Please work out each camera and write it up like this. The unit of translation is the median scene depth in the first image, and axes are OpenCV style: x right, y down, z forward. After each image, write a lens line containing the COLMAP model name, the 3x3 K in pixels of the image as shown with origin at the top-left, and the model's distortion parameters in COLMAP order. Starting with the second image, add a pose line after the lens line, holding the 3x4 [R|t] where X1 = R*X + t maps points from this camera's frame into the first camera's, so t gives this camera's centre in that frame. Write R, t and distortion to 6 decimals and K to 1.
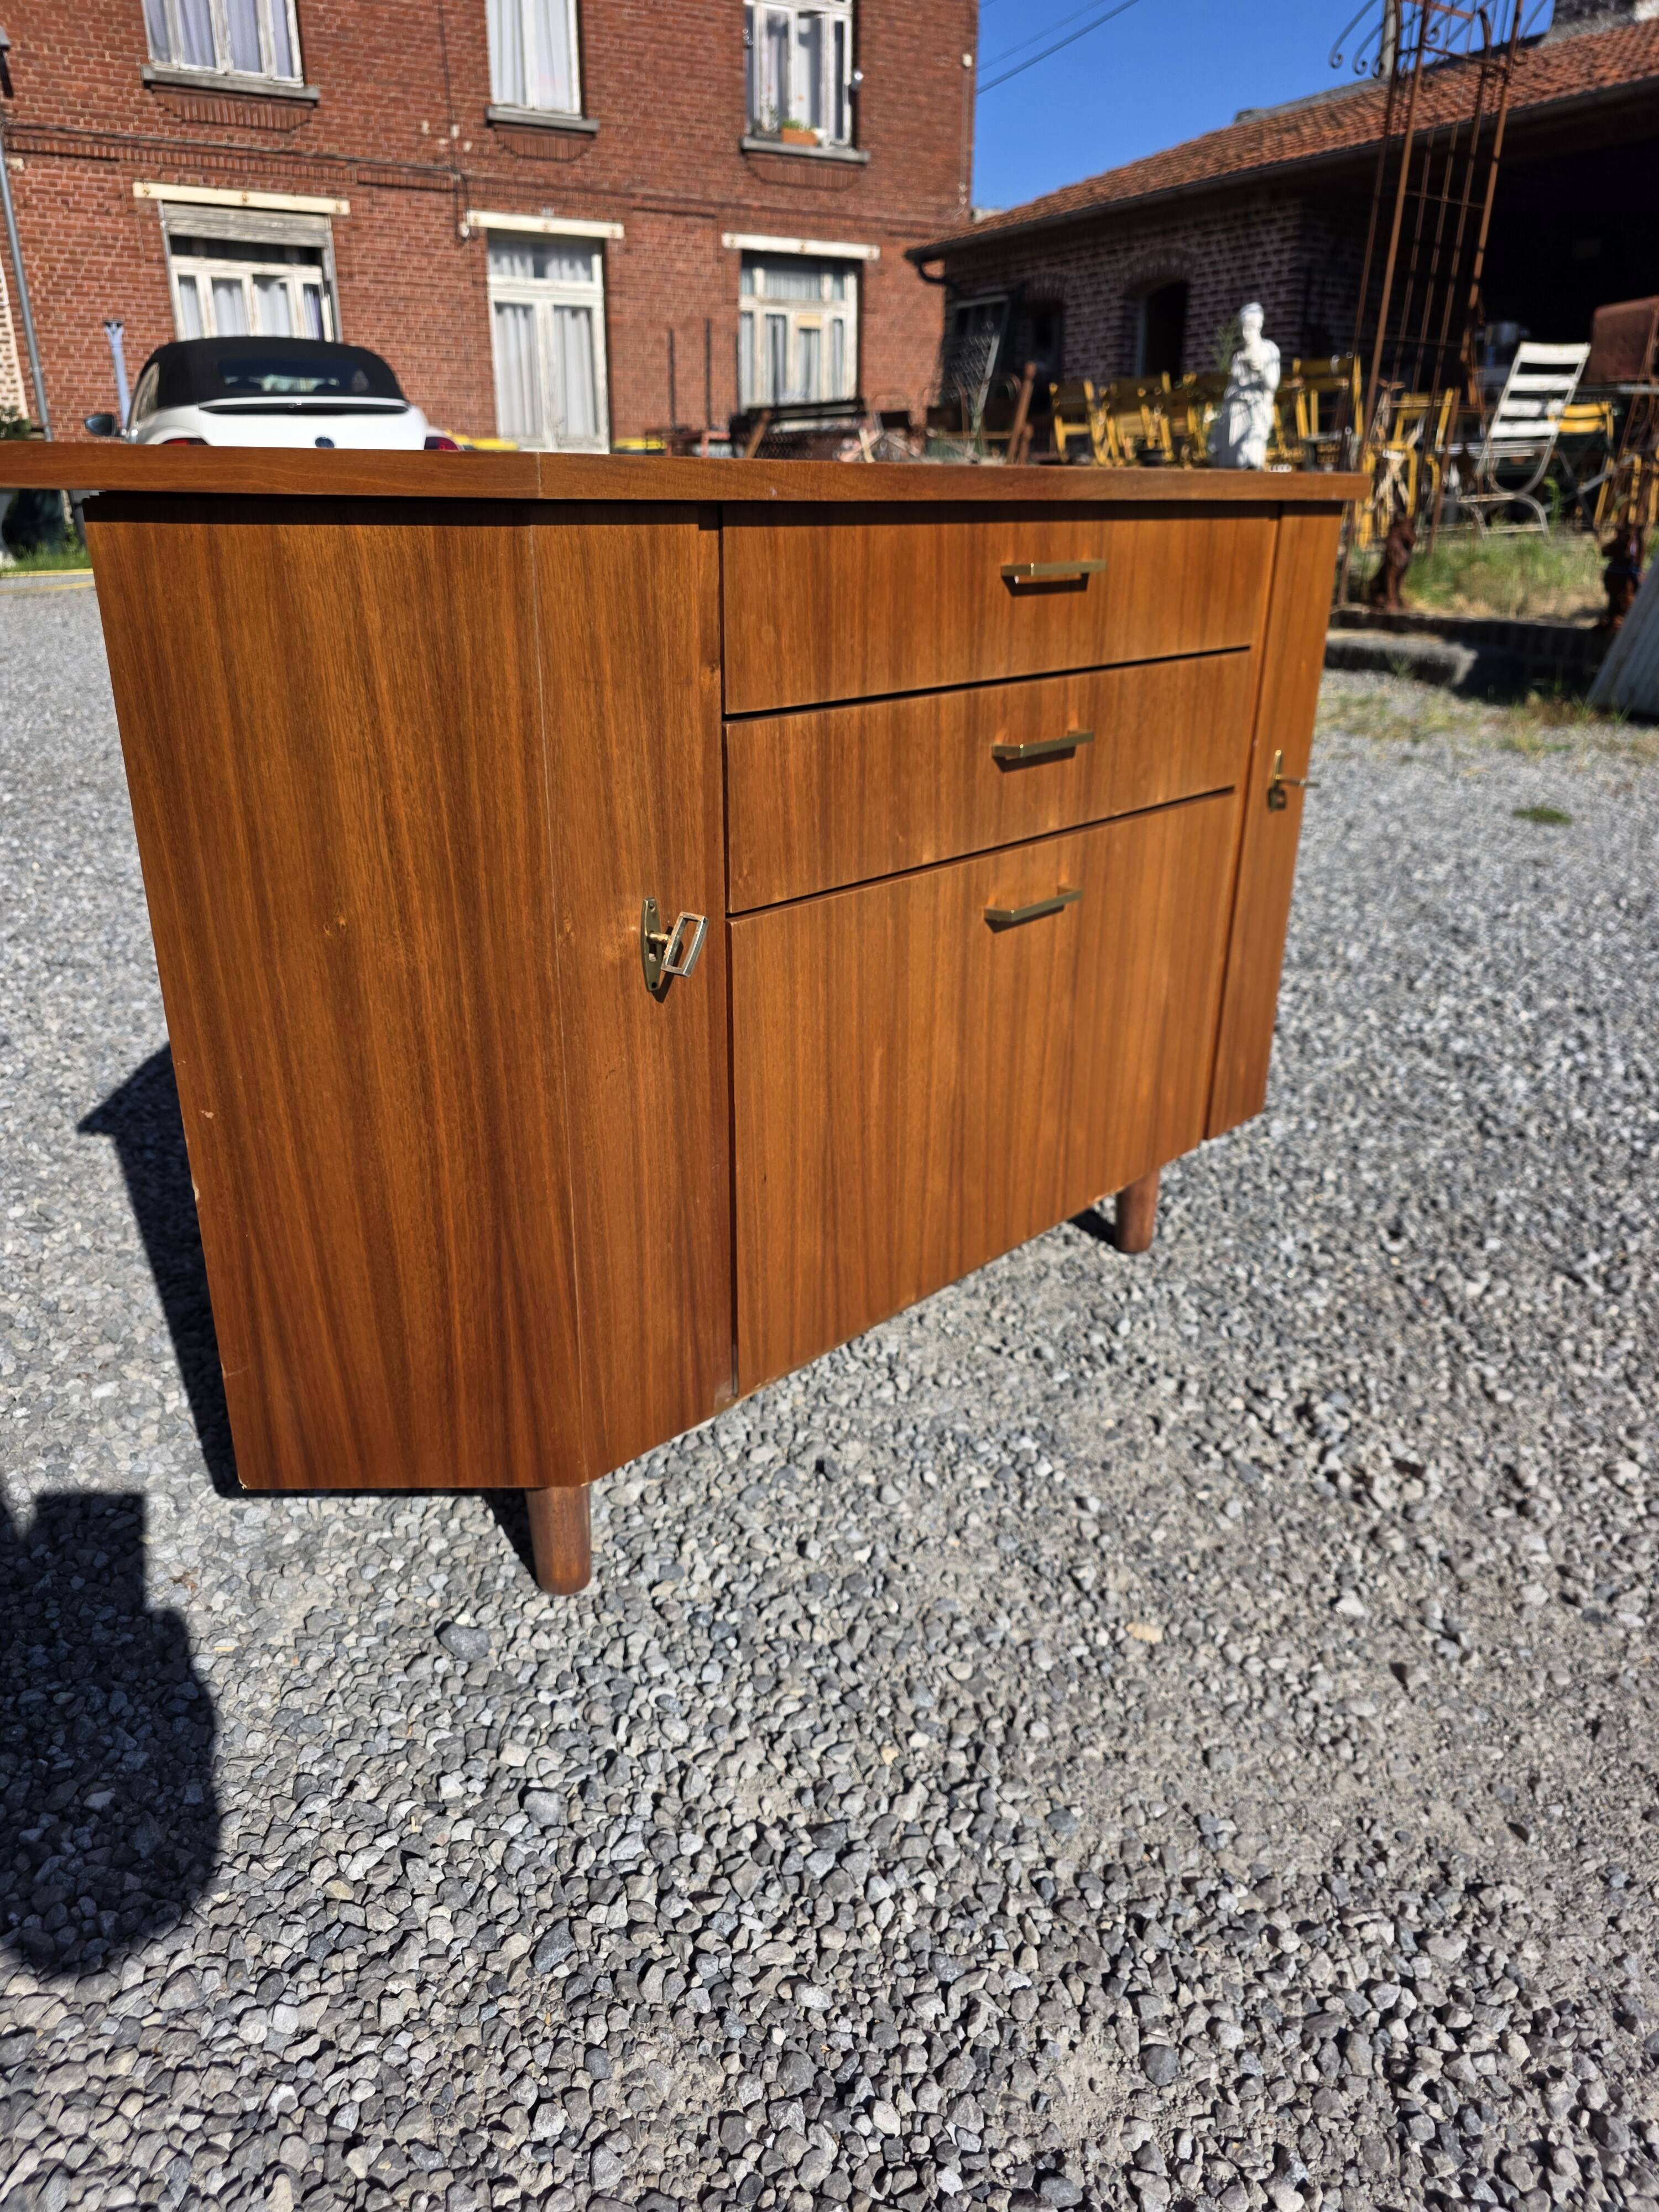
lens RADIAL K [[1505.1, 0, 837.3], [0, 1505.1, 1112.9], [0, 0, 1]] dist [0.033917, -0.027980]
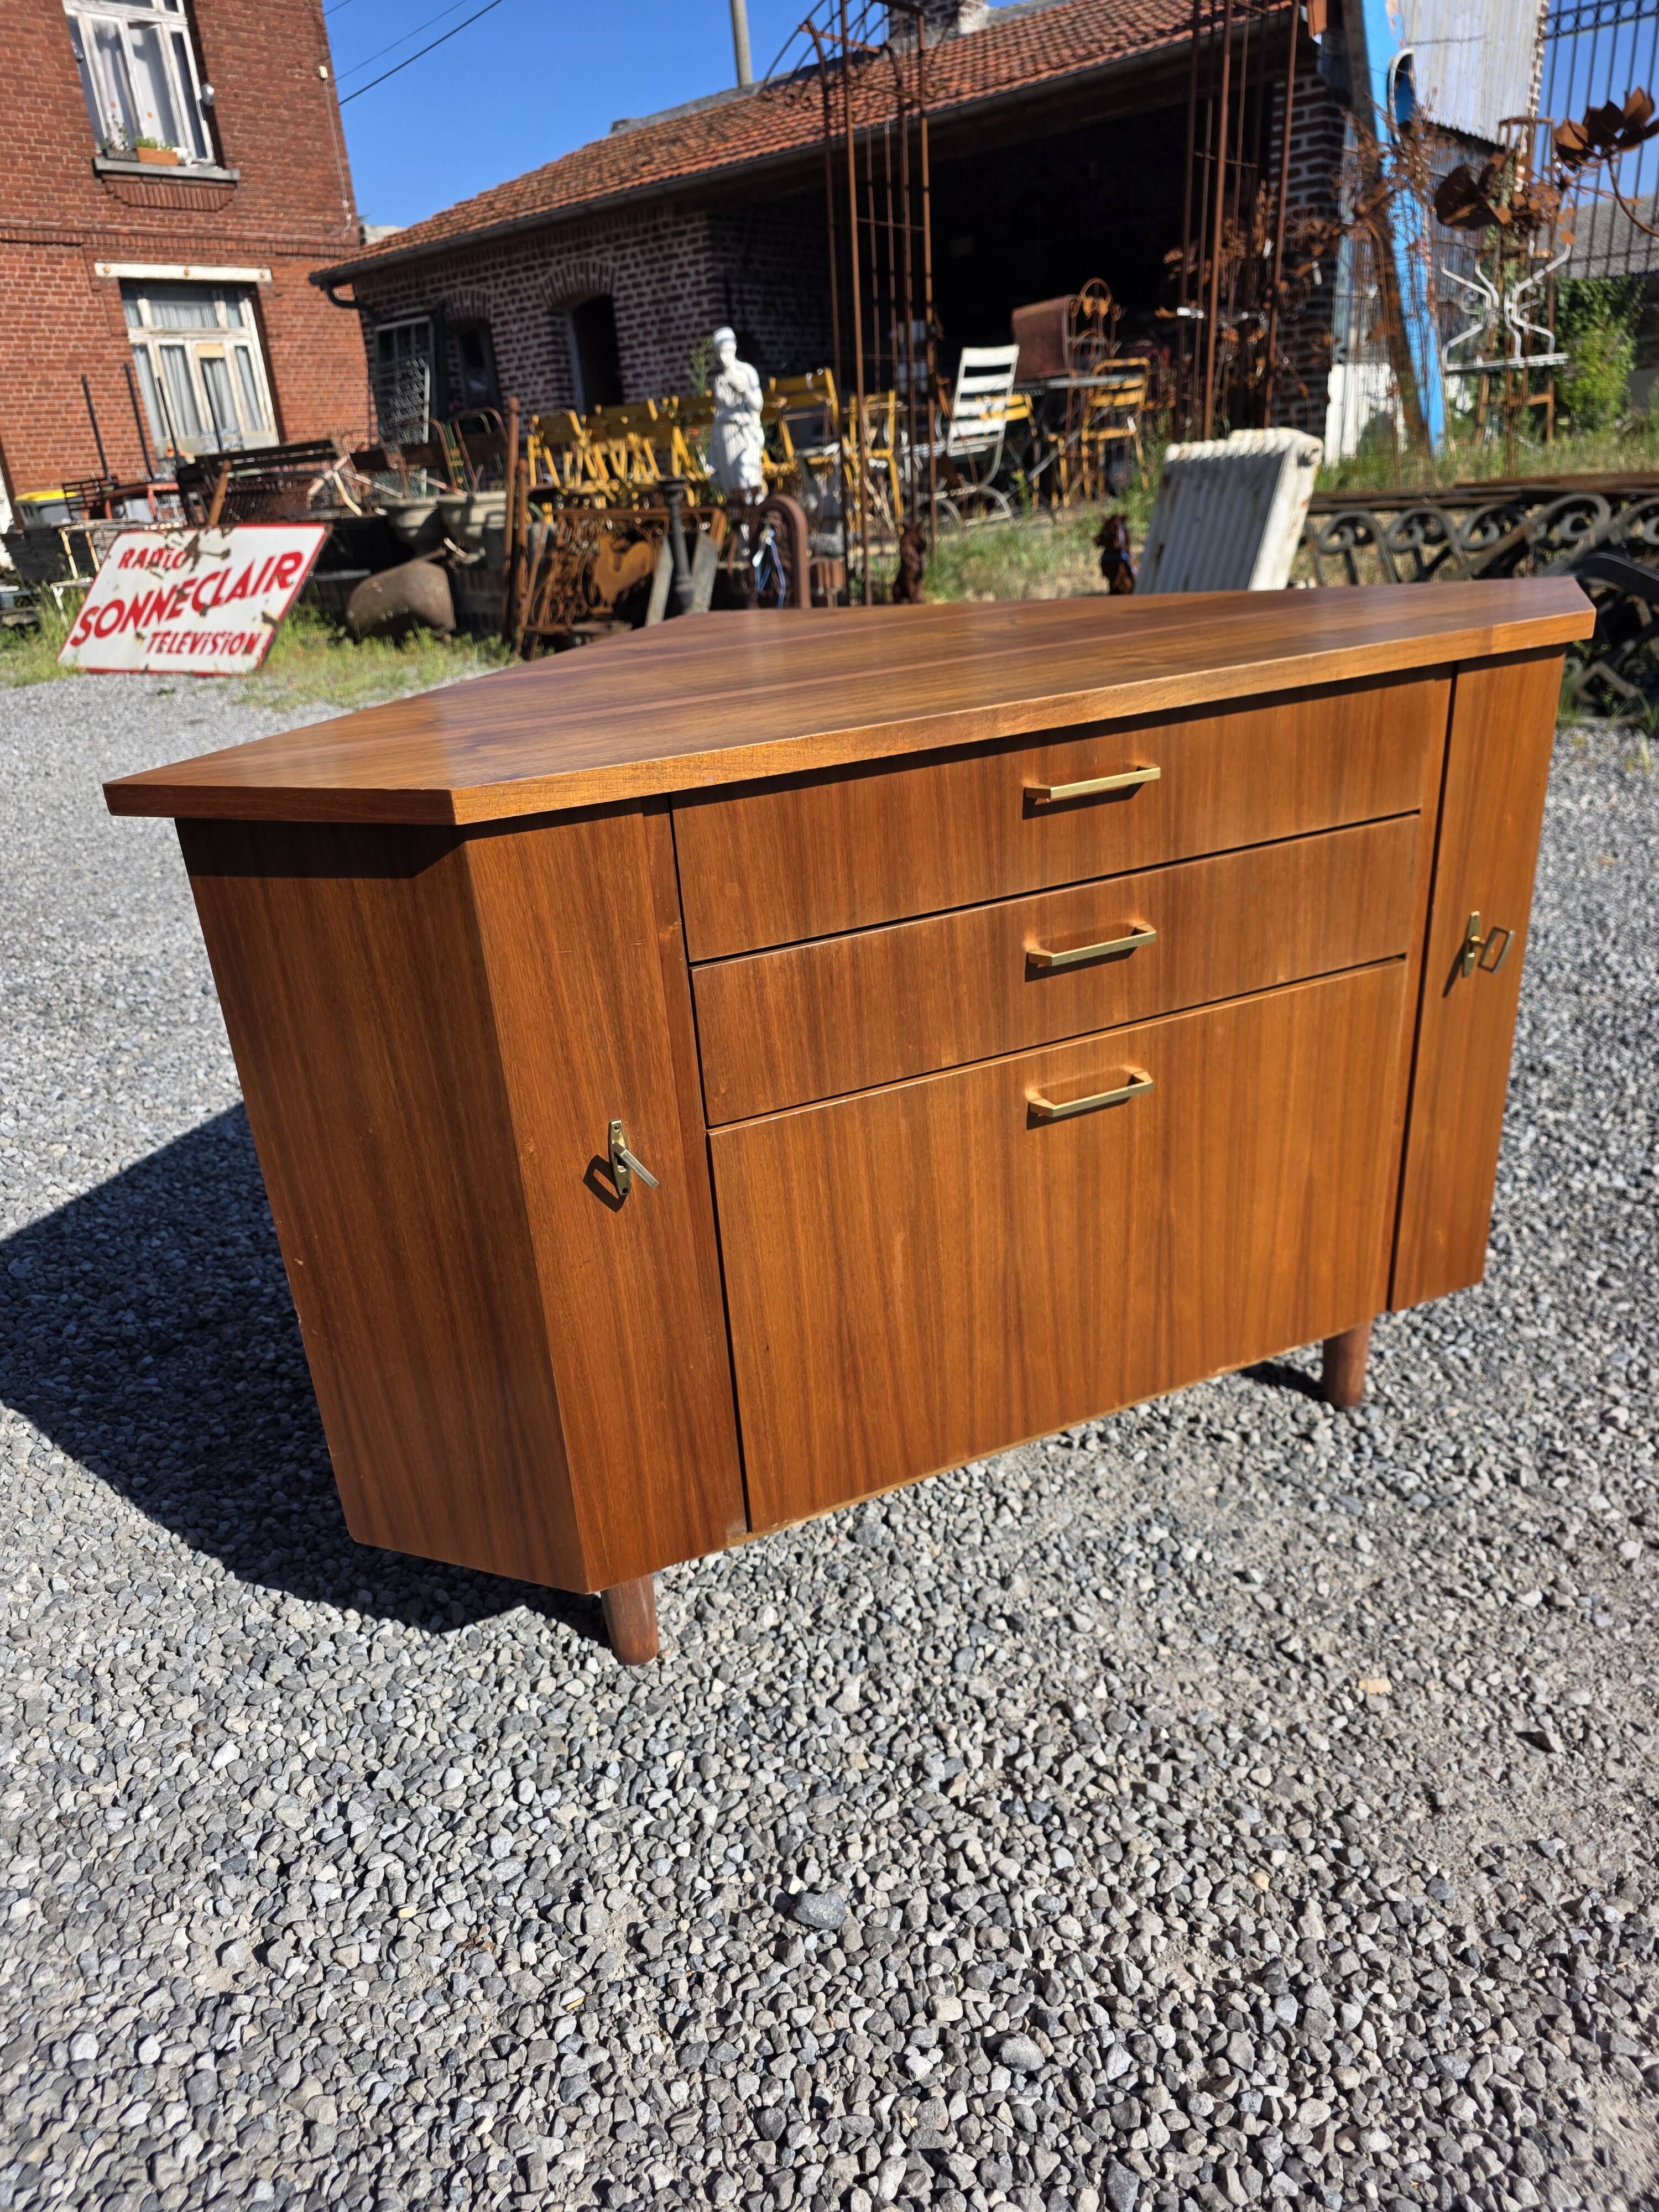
lens RADIAL K [[1498.7, 0, 805.4], [0, 1498.7, 1122.7], [0, 0, 1]] dist [0.031117, -0.023973]
pose [[0.940234, -0.202435, 0.273826, -0.416944], [0.200275, 0.979073, 0.036128, -0.185877], [-0.275409, 0.020871, 0.961100, 0.051482]]
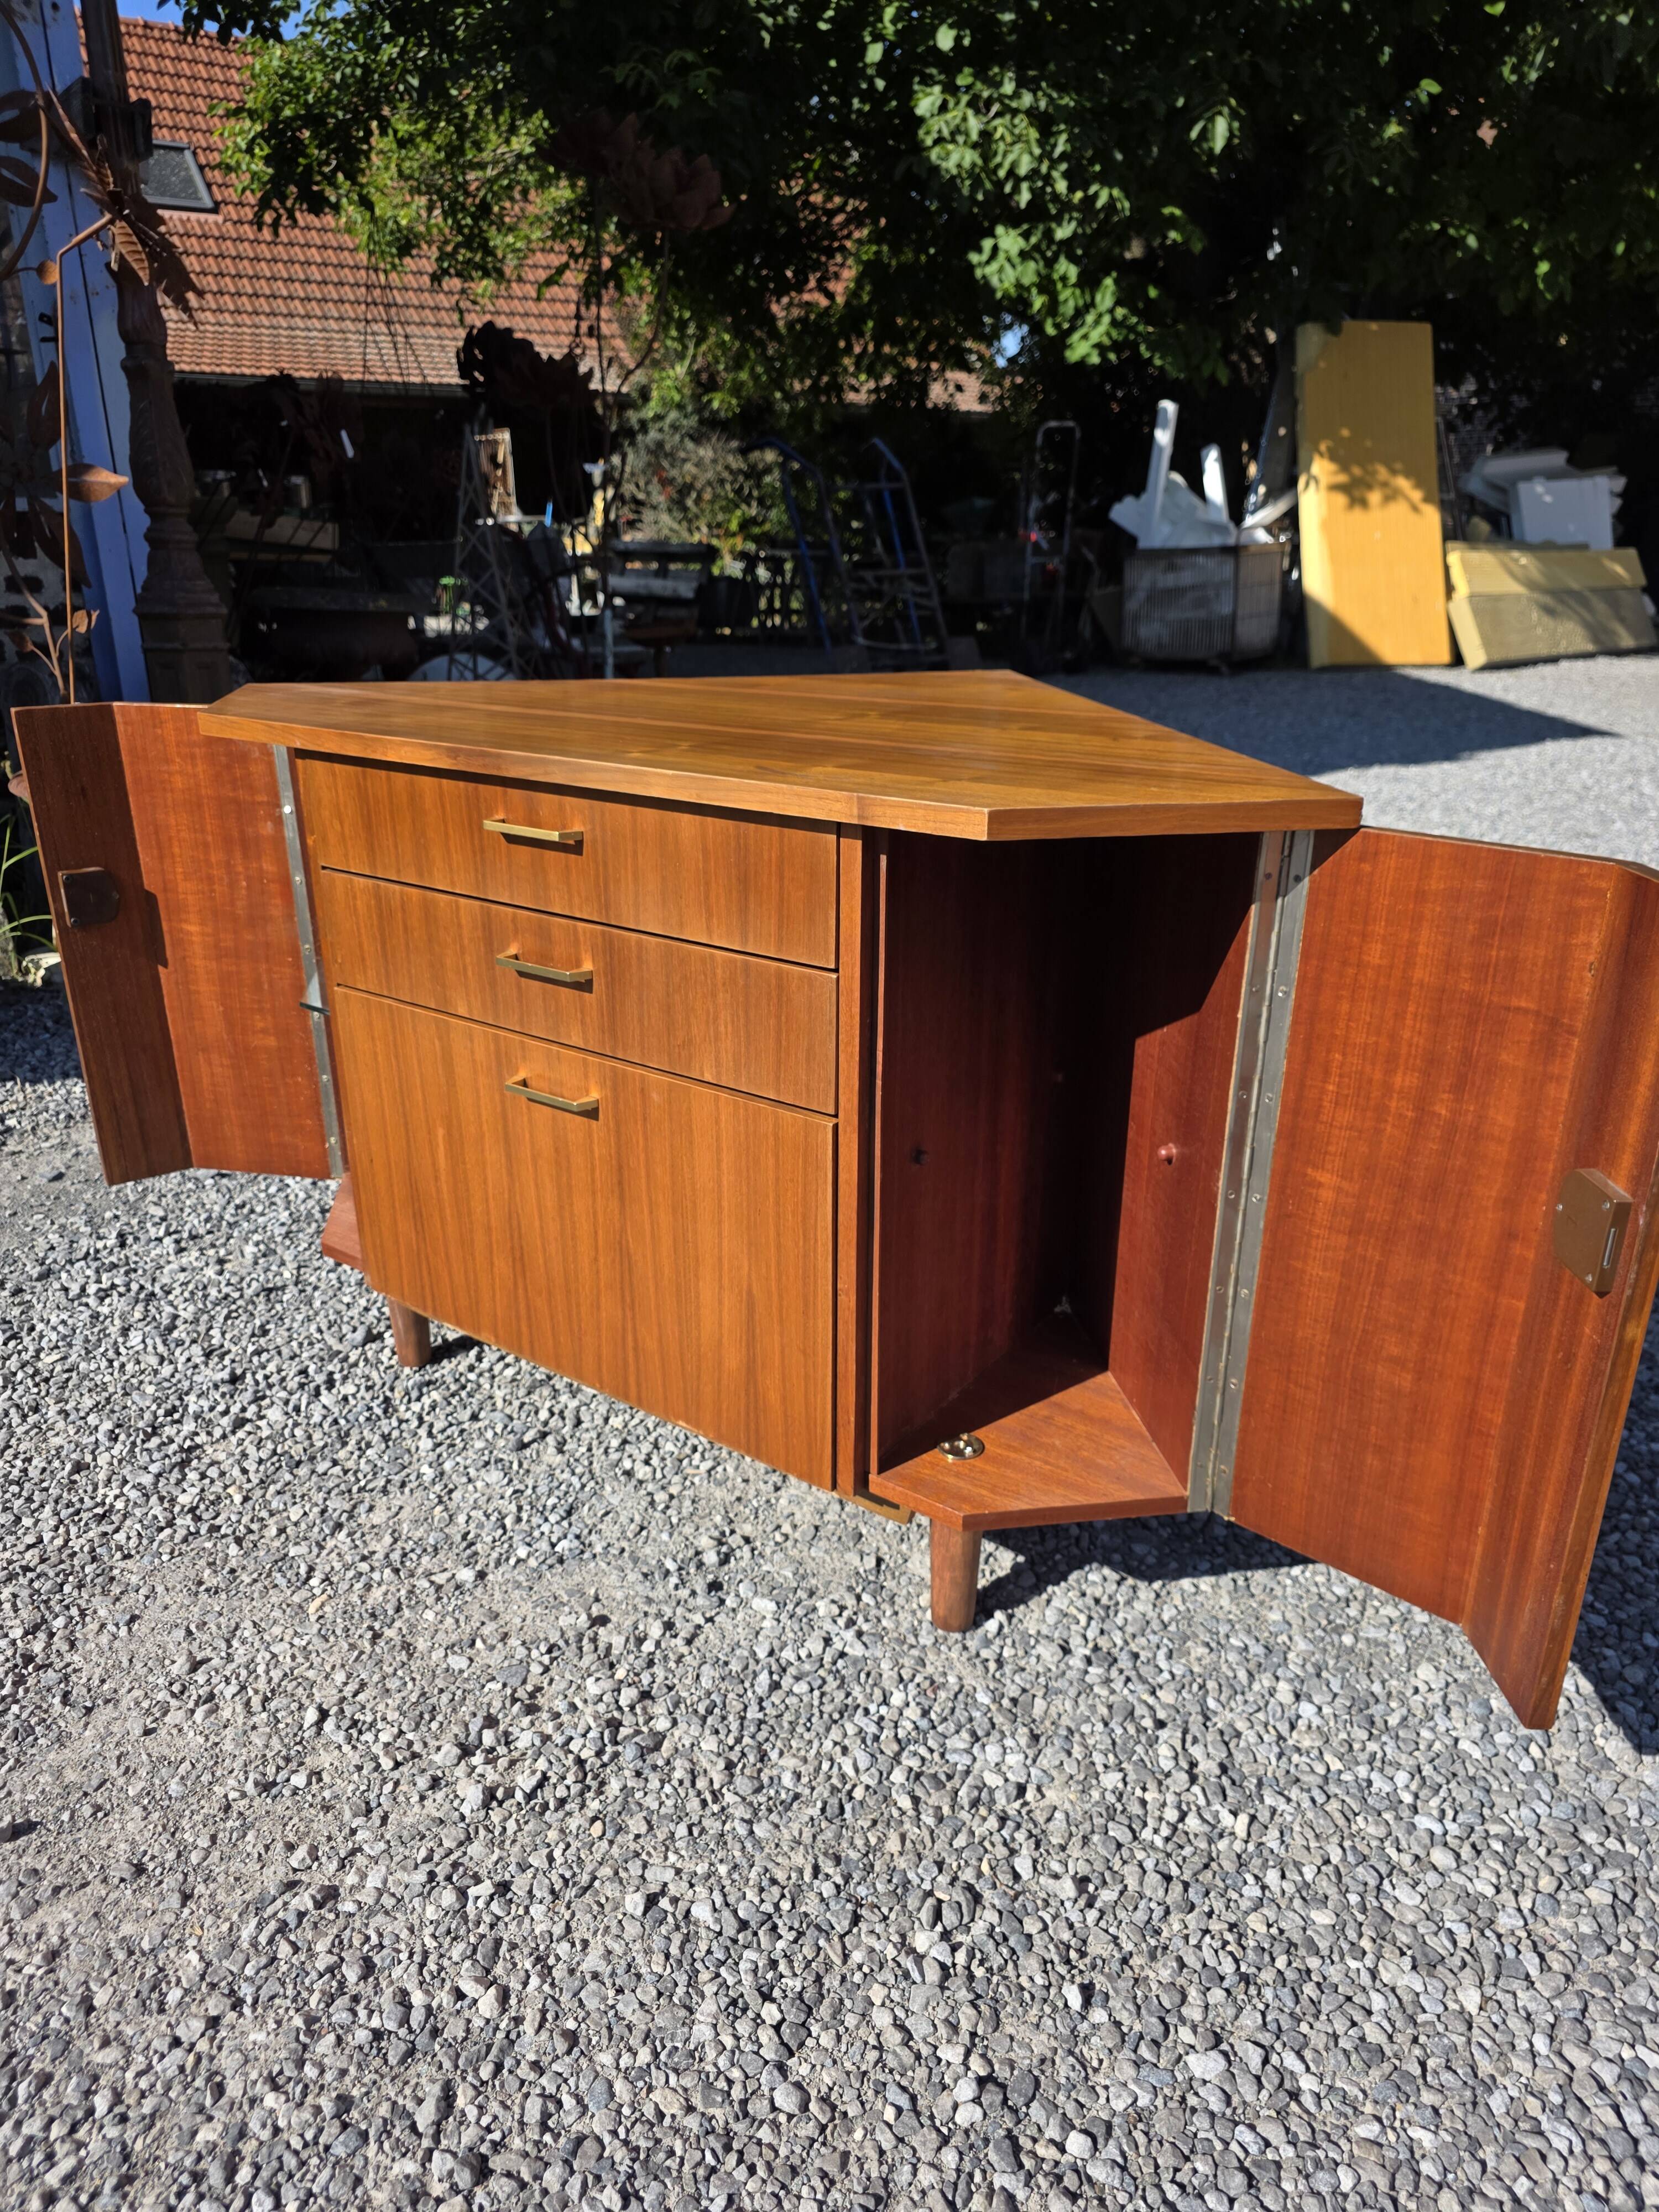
lens RADIAL K [[1497.9, 0, 823.9], [0, 1497.9, 1114.2], [0, 0, 1]] dist [0.035601, -0.035368]
pose [[0.759657, 0.238502, -0.605010, 1.016473], [-0.250726, 0.965811, 0.065920, -0.250409], [0.600048, 0.101615, 0.793484, 0.162630]]
